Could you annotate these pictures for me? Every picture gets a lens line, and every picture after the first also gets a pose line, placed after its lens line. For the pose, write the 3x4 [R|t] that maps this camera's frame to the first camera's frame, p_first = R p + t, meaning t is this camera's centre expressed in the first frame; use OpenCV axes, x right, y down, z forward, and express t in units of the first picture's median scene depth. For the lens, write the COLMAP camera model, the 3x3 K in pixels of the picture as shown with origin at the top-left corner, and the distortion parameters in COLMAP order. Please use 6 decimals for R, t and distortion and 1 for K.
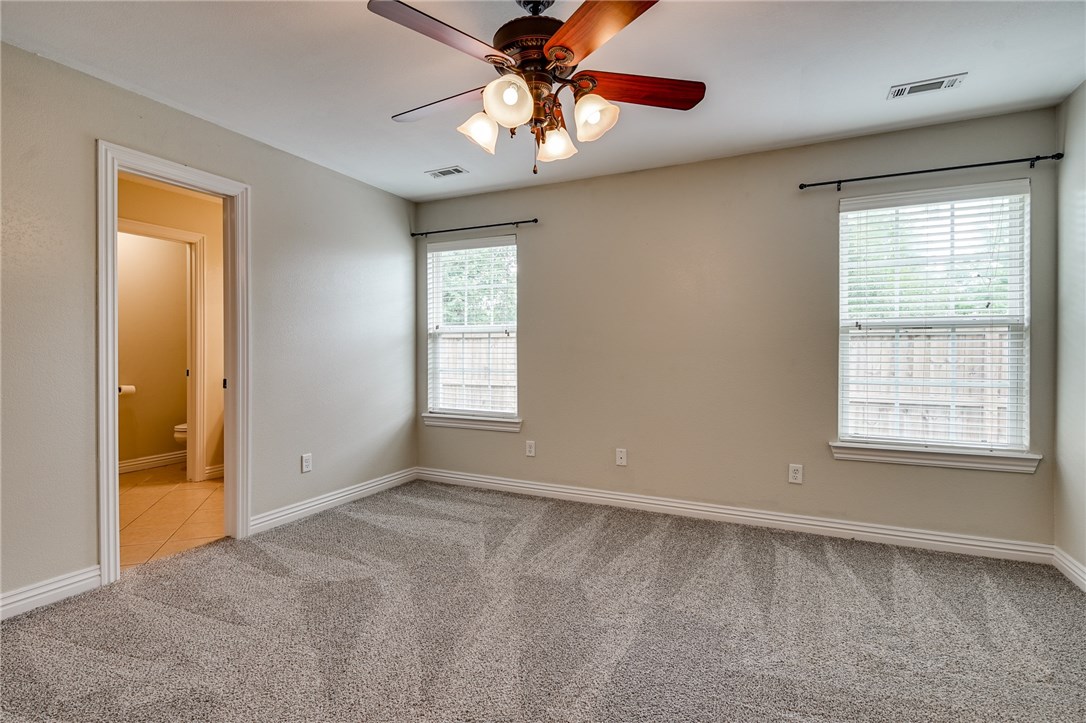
lens RADIAL K [[535.8, 0, 534.6], [0, 535.8, 355.5], [0, 0, 1]] dist [0.015565, -0.006669]
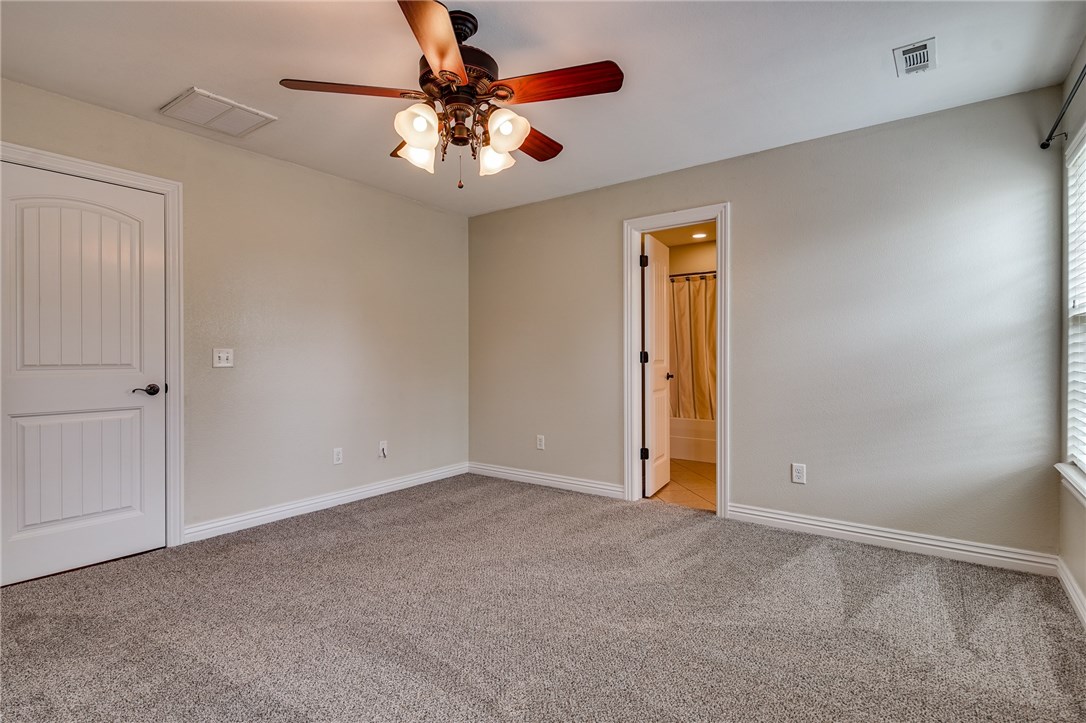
lens RADIAL K [[535.8, 0, 534.6], [0, 535.8, 355.5], [0, 0, 1]] dist [0.015565, -0.006669]
pose [[-0.204705, -0.002788, -0.978820, 0.666552], [-0.003558, 0.999991, -0.002104, 0.003190], [0.978817, 0.003052, -0.204713, 0.879973]]
